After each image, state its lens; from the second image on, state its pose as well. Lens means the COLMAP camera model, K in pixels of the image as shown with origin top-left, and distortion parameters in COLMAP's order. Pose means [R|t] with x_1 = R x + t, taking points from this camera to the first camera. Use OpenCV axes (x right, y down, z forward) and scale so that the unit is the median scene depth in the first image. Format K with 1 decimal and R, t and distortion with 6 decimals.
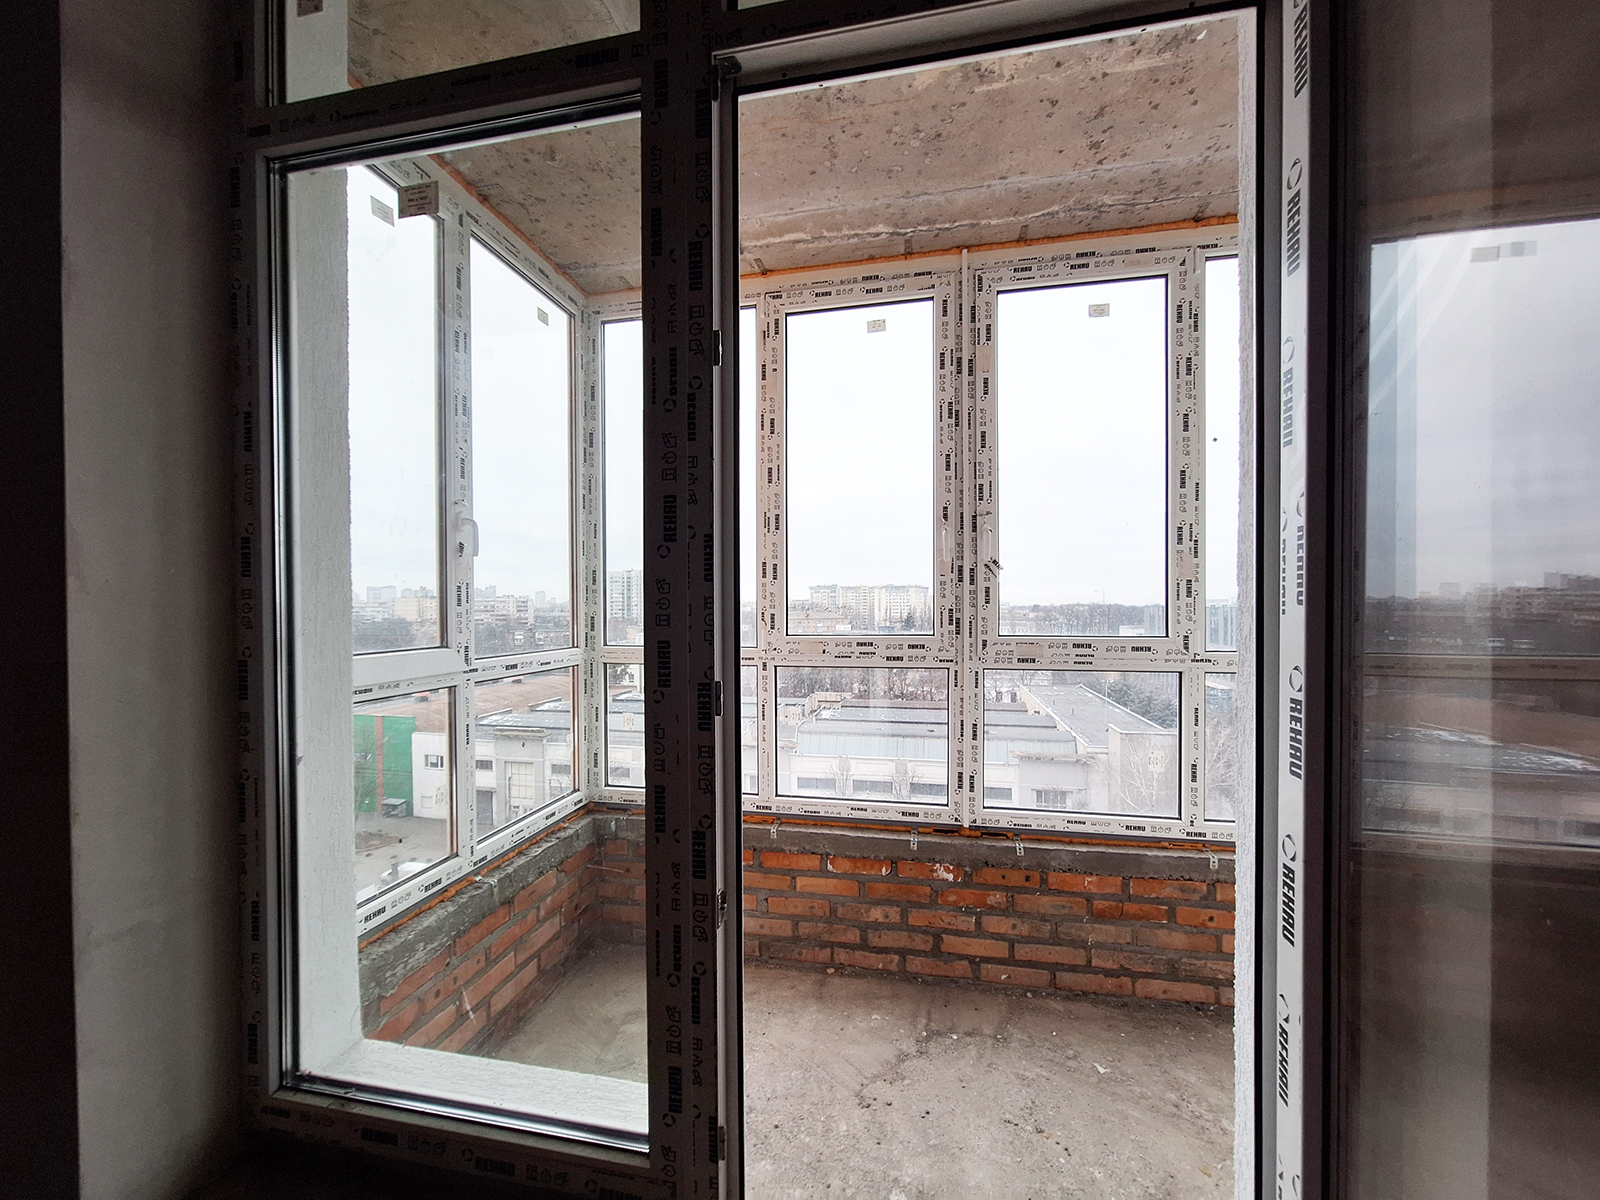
lens RADIAL K [[619.6, 0, 799.1], [0, 619.6, 613.7], [0, 0, 1]] dist [0.000211, -0.000690]
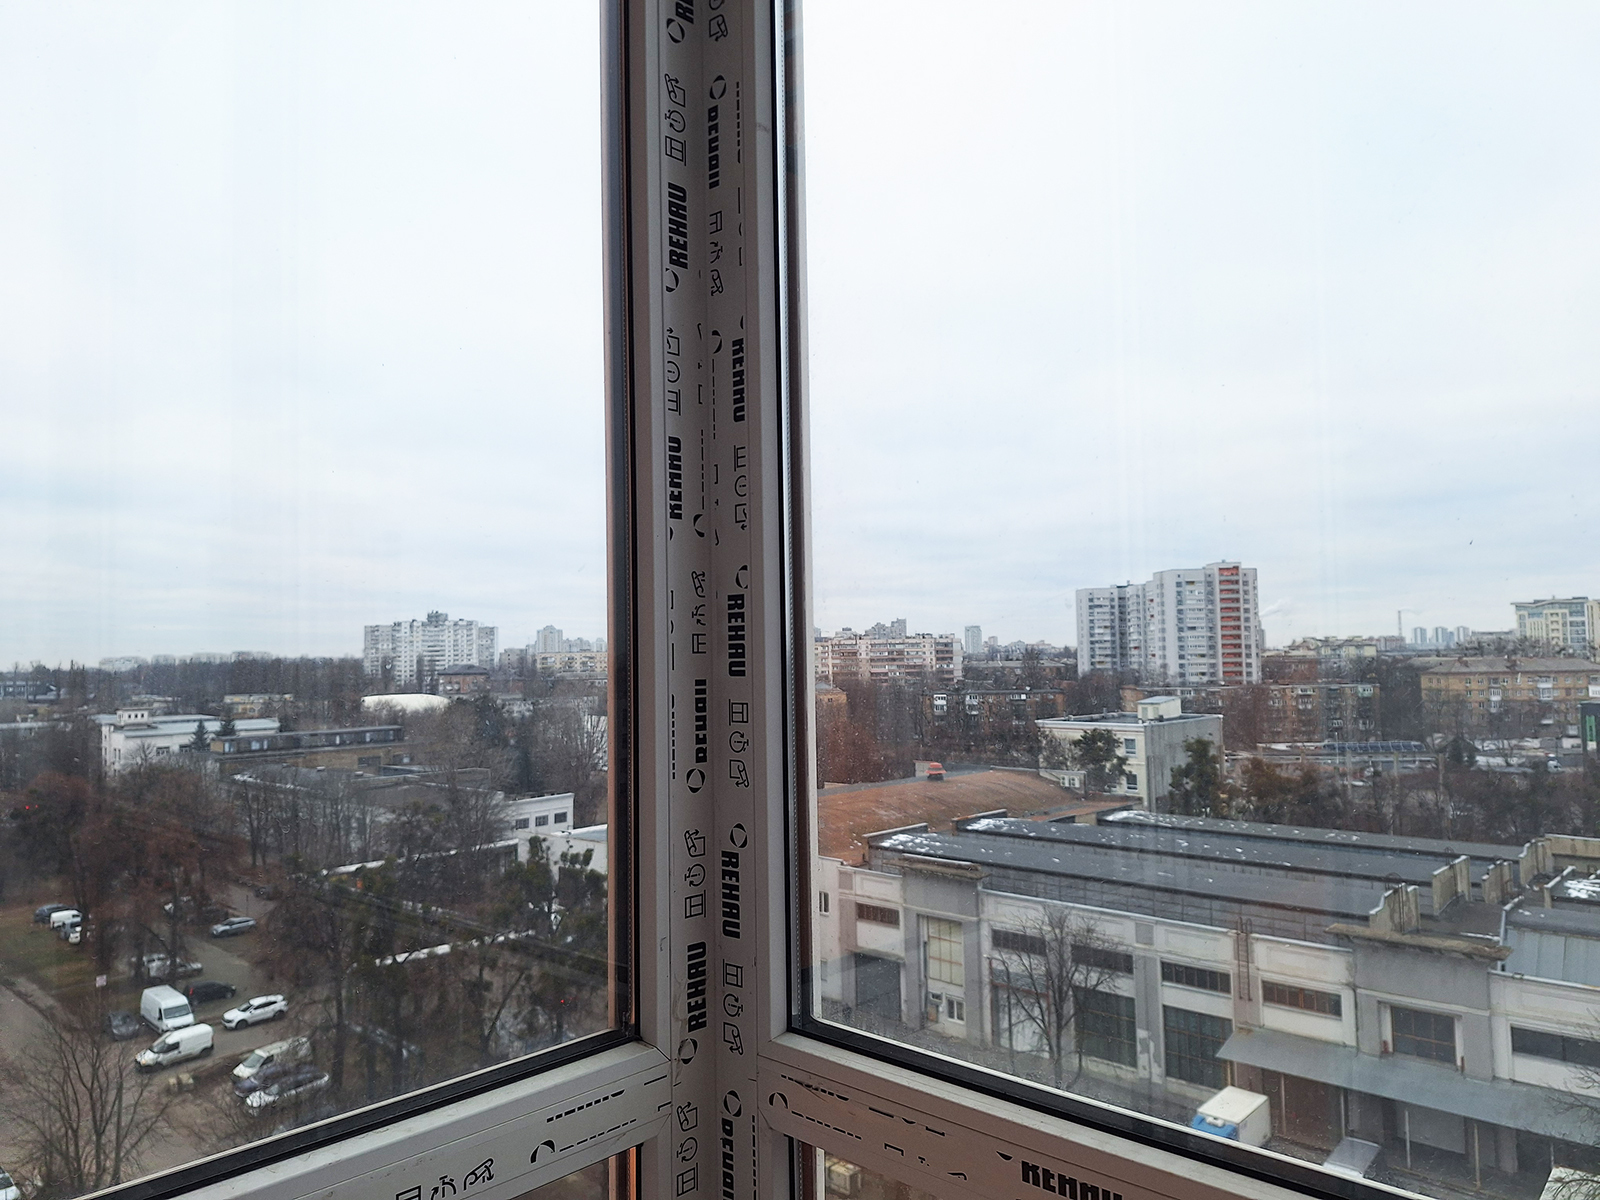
lens RADIAL K [[1087.8, 0, 783.5], [0, 1087.8, 589.3], [0, 0, 1]] dist [0.030289, -0.016143]
pose [[0.842073, -0.041266, -0.537783, -0.165936], [0.005303, 0.997654, -0.068250, -0.056349], [0.539338, 0.054619, 0.840316, 0.830120]]
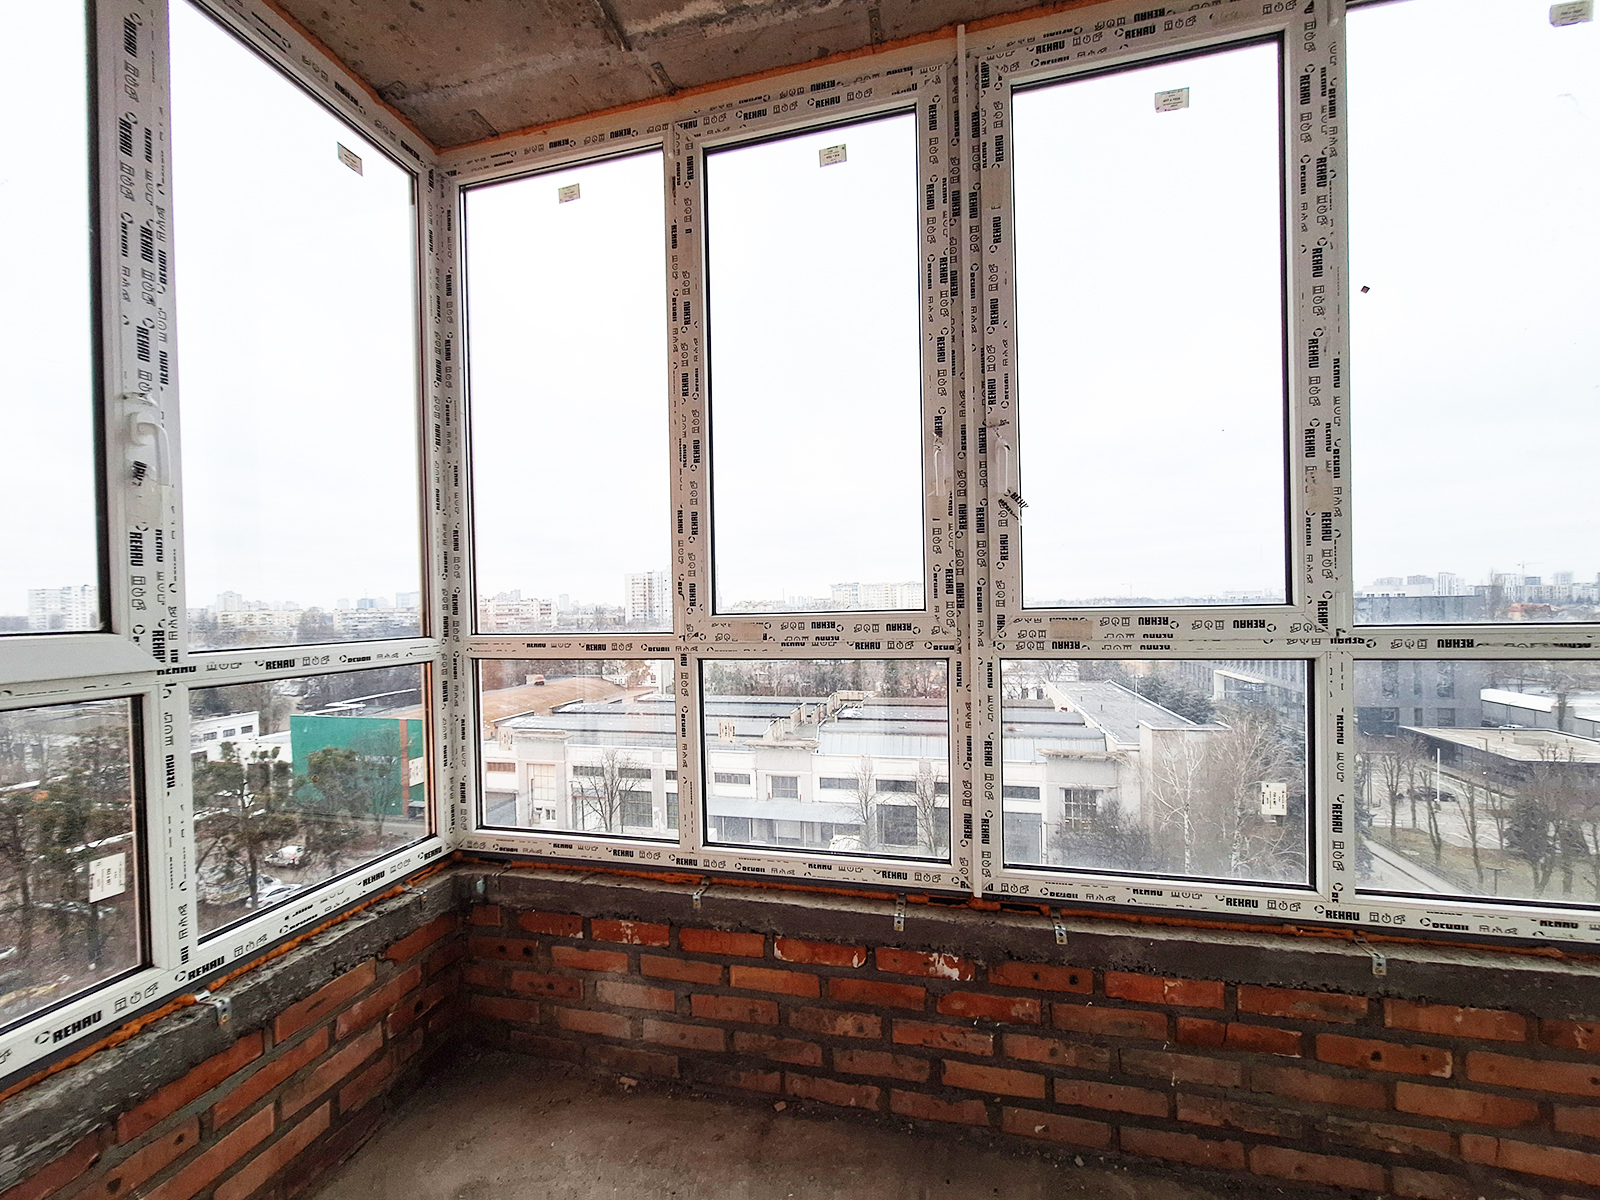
lens RADIAL K [[619.6, 0, 798.4], [0, 619.6, 611.8], [0, 0, 1]] dist [0.000211, -0.000690]
pose [[0.999230, -0.015622, -0.035991, 0.105466], [0.015572, 0.999877, -0.001667, 0.036165], [0.036013, 0.001105, 0.999351, 0.326016]]
